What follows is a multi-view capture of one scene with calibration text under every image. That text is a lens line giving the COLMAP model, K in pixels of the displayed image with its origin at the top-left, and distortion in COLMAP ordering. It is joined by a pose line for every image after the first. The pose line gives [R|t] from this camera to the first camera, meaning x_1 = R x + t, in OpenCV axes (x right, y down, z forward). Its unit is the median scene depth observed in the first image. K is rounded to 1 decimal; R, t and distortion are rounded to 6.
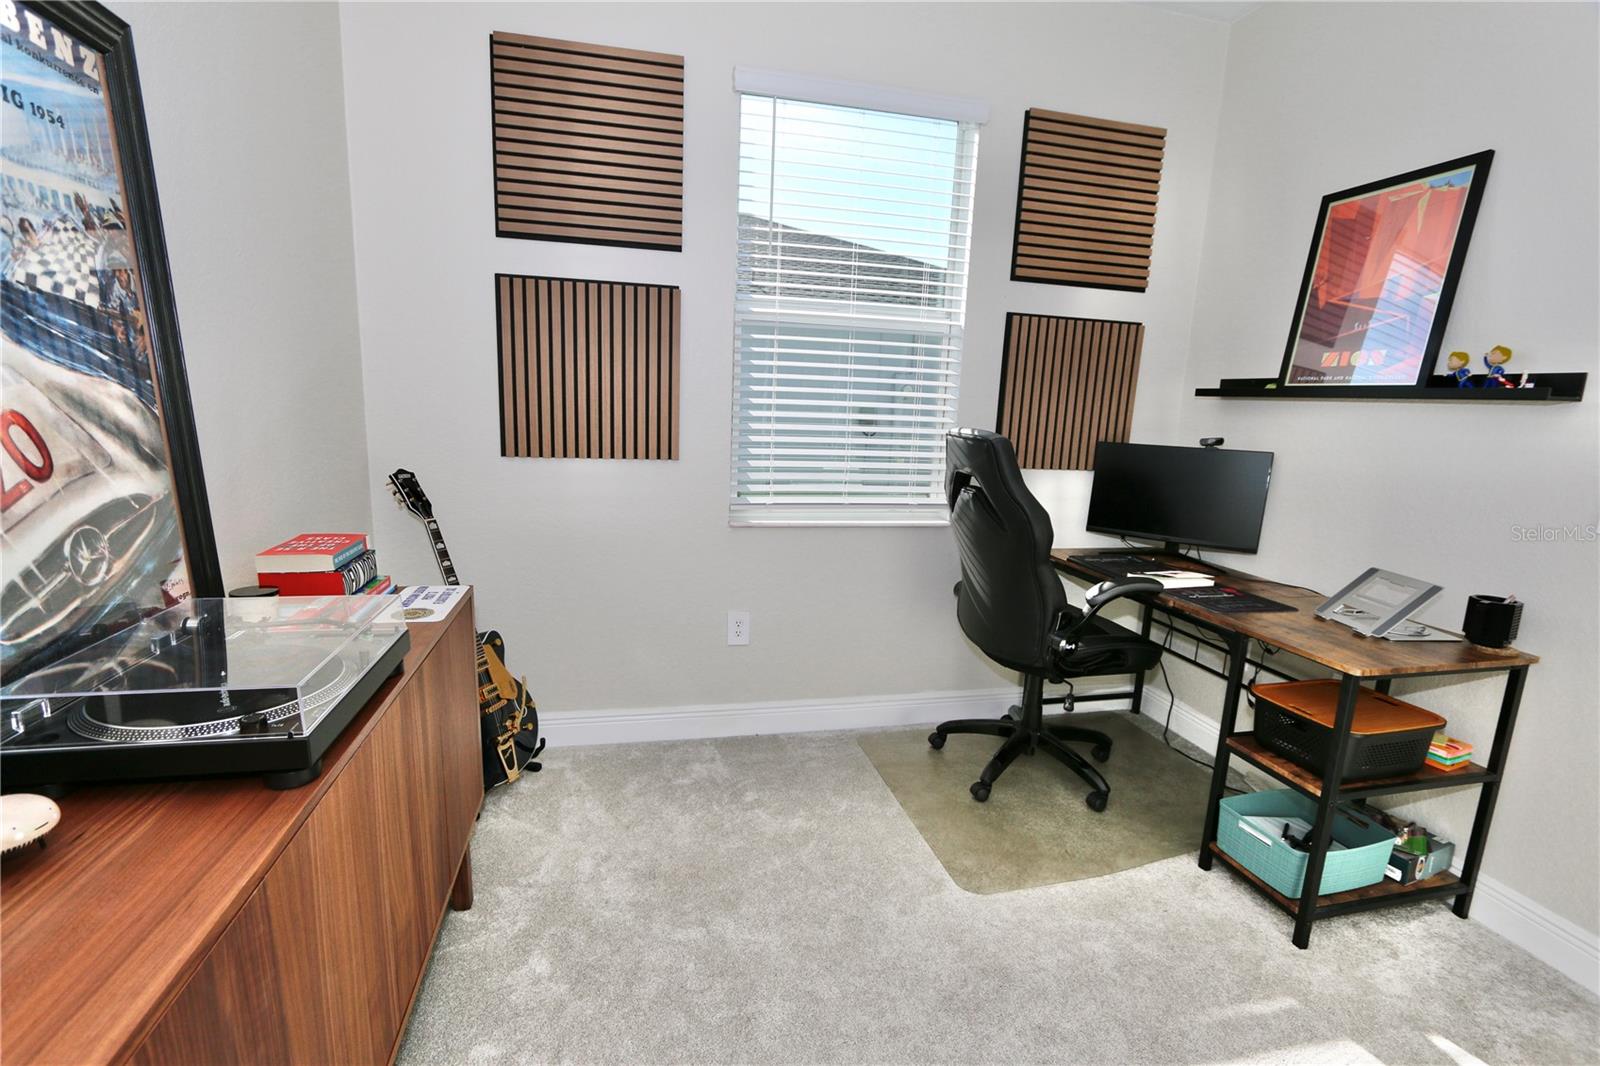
lens RADIAL K [[735.0, 0, 800.0], [0, 735.0, 533.0], [0, 0, 1]] dist [-0.001806, -0.000158]
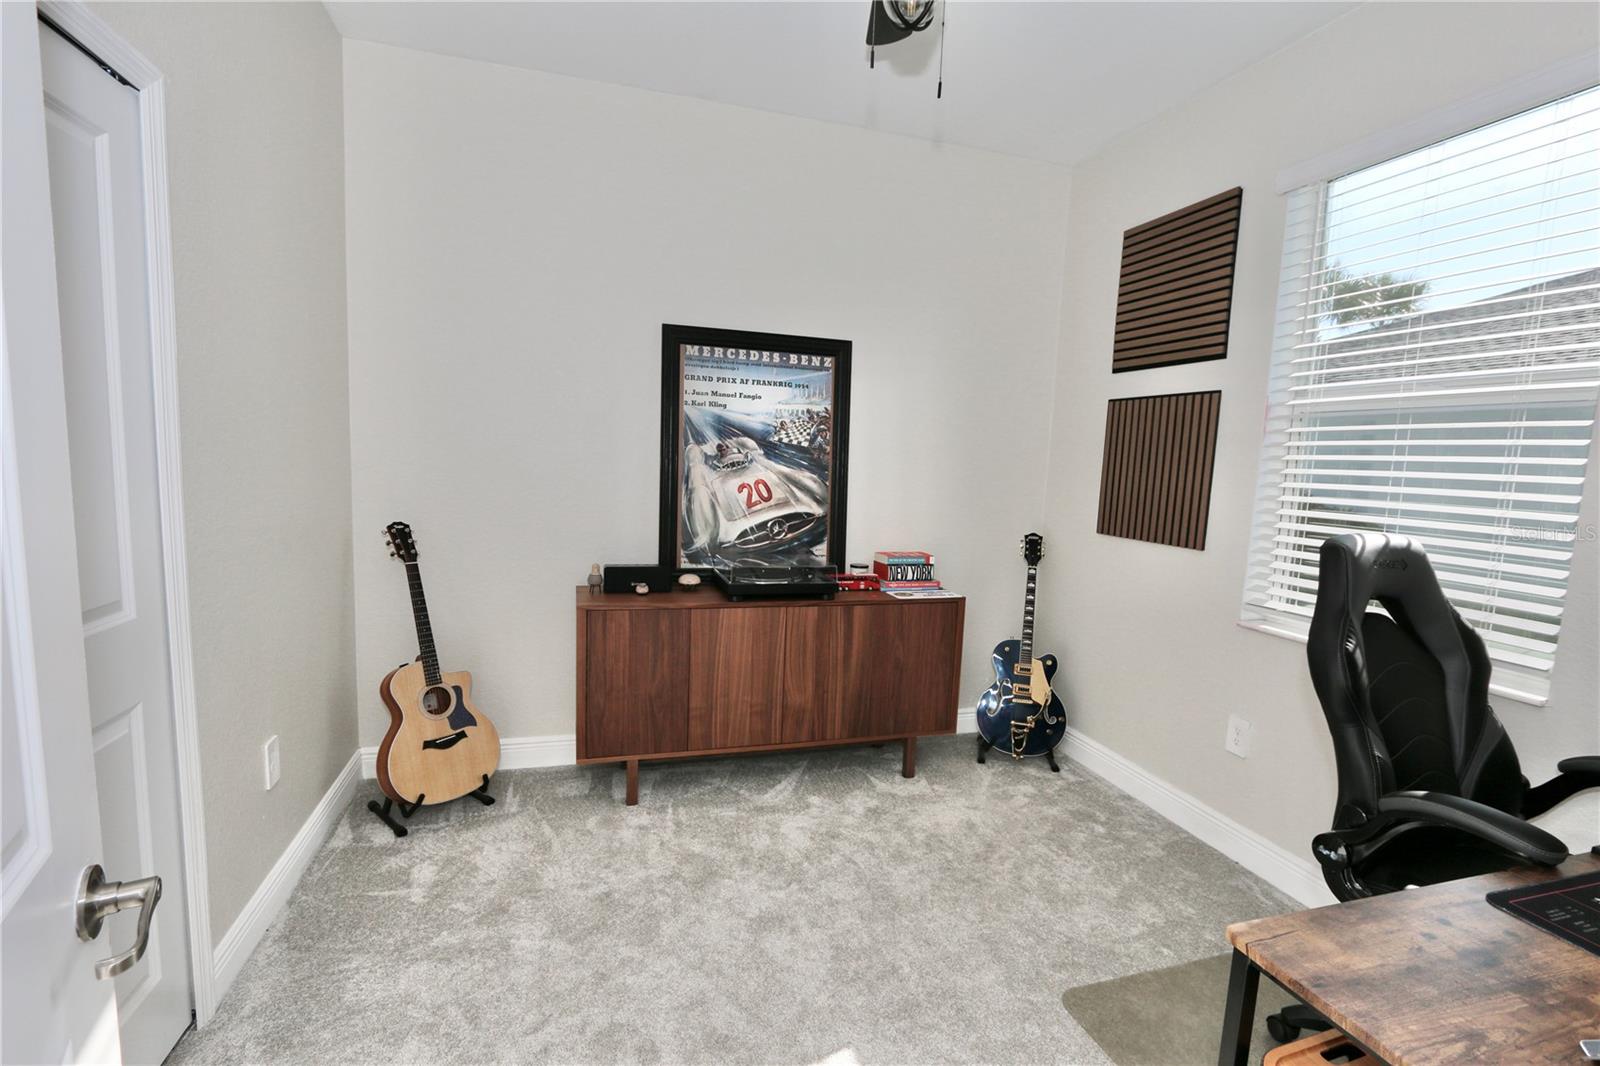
lens RADIAL K [[743.4, 0, 800.0], [0, 743.4, 533.0], [0, 0, 1]] dist [-0.057413, 0.000068]
pose [[0.059833, 0.065080, -0.996085, 1.826689], [-0.217500, 0.974747, 0.050621, -0.111989], [0.974225, 0.213619, 0.072477, 0.785177]]
